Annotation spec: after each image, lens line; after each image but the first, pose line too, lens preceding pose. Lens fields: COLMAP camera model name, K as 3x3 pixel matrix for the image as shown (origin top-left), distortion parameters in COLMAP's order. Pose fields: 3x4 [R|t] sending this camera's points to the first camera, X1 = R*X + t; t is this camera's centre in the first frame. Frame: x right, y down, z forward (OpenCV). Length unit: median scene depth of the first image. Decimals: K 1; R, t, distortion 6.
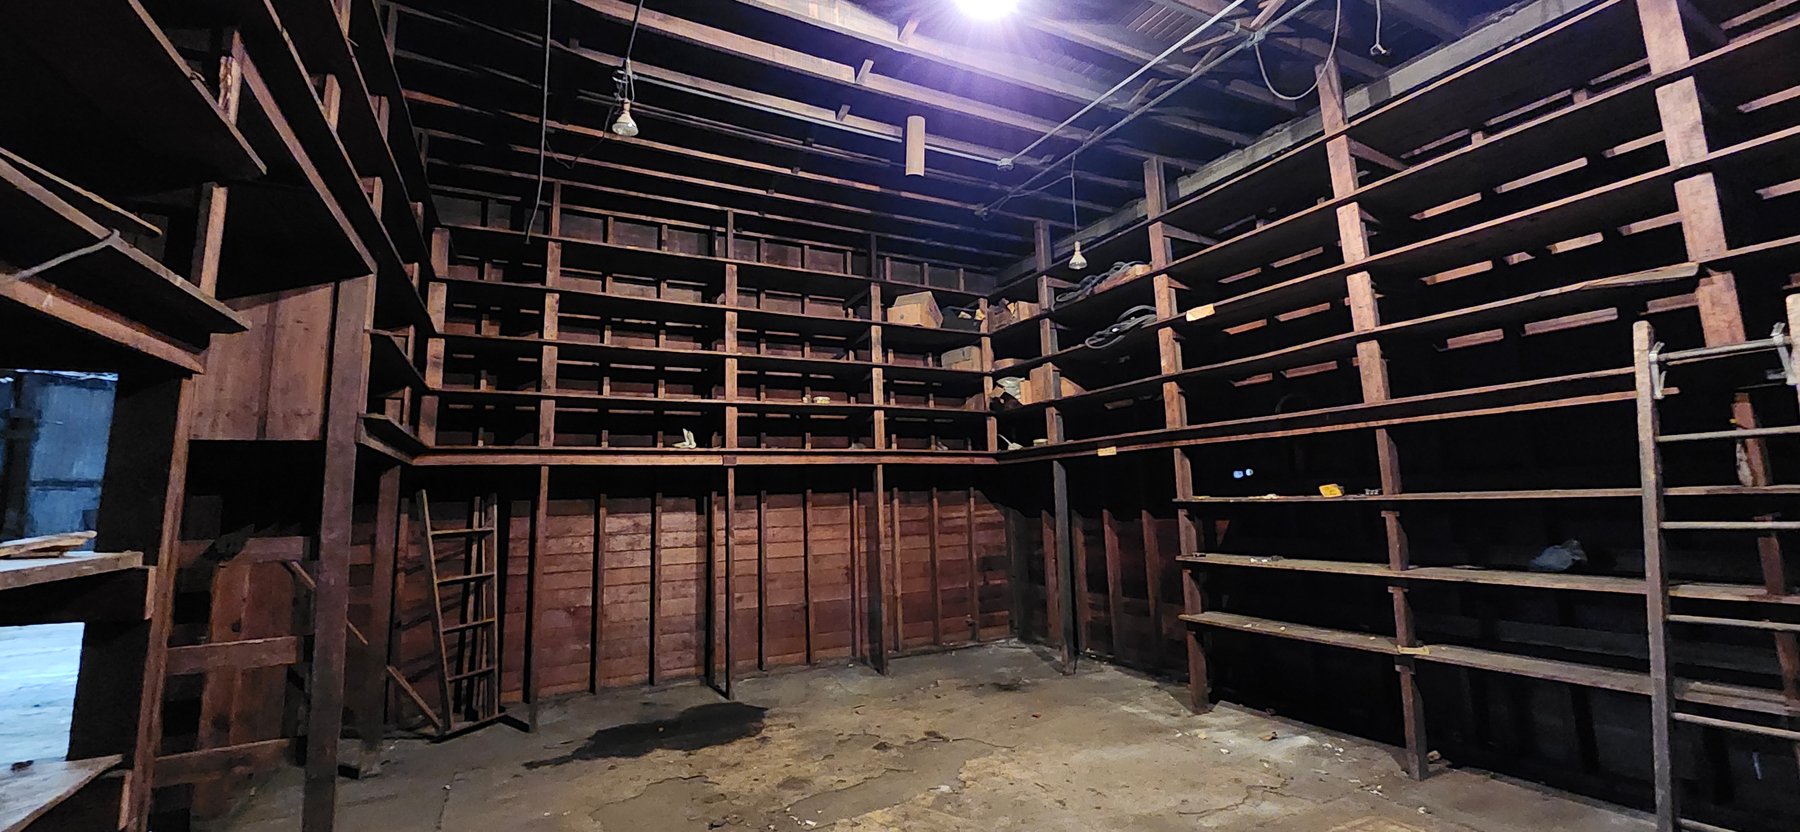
lens RADIAL K [[703.5, 0, 904.1], [0, 703.5, 408.3], [0, 0, 1]] dist [0.000625, 0.000145]
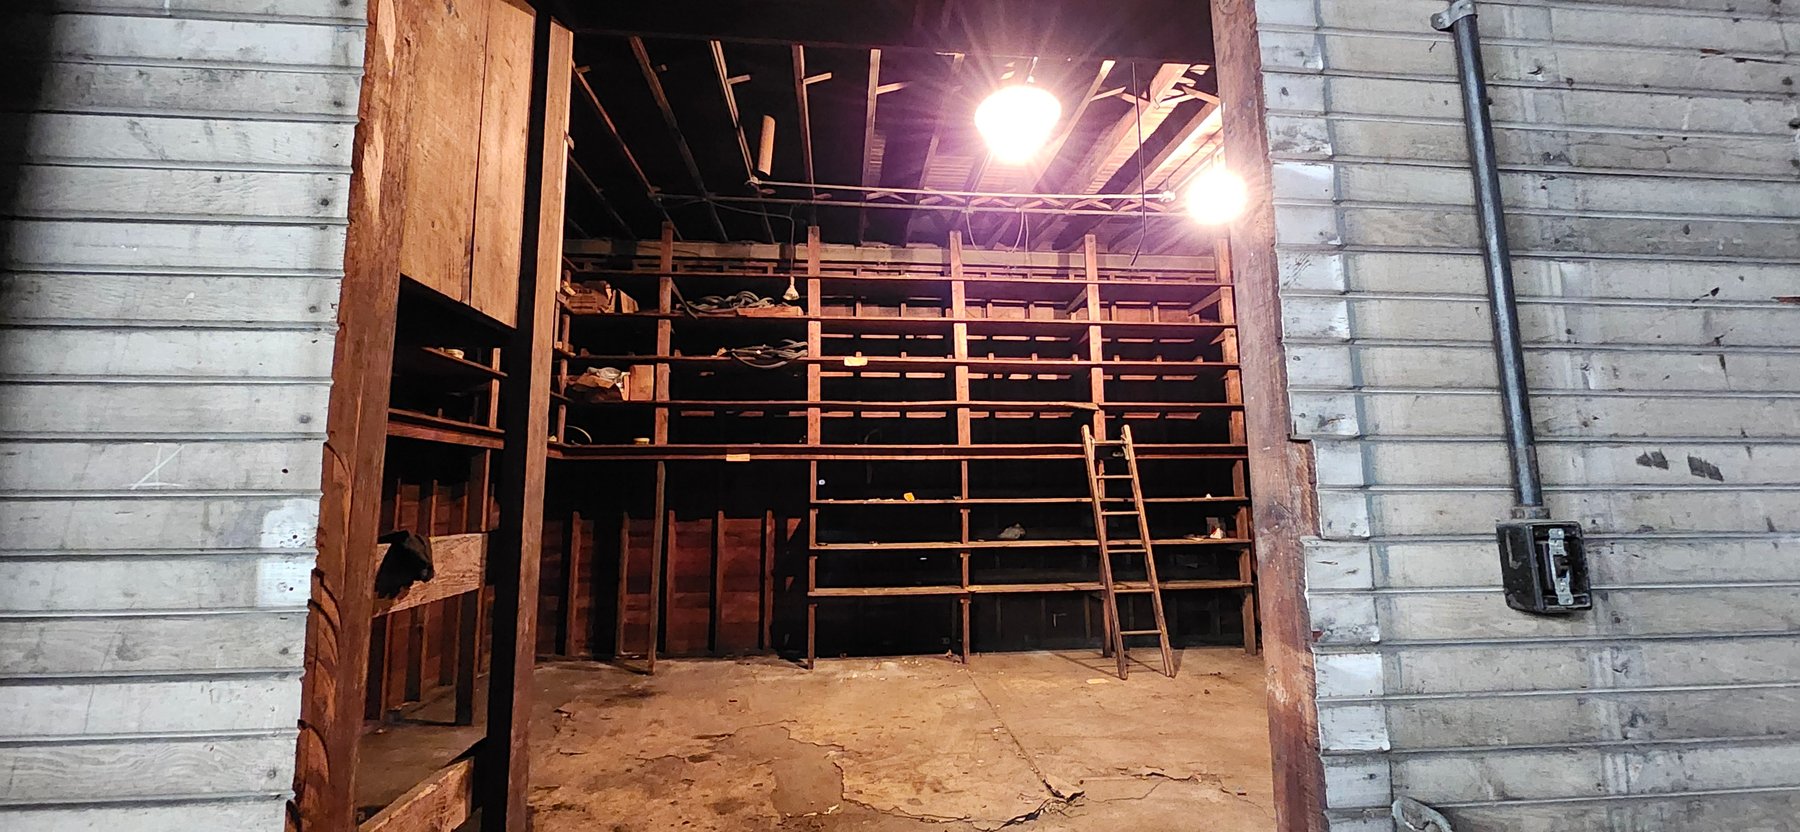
lens RADIAL K [[703.5, 0, 904.1], [0, 703.5, 408.3], [0, 0, 1]] dist [0.000625, 0.000145]
pose [[0.387020, 0.141792, 0.911104, -0.818954], [-0.124907, 0.987060, -0.100554, 0.080931], [-0.913572, -0.074887, 0.399723, 0.404209]]
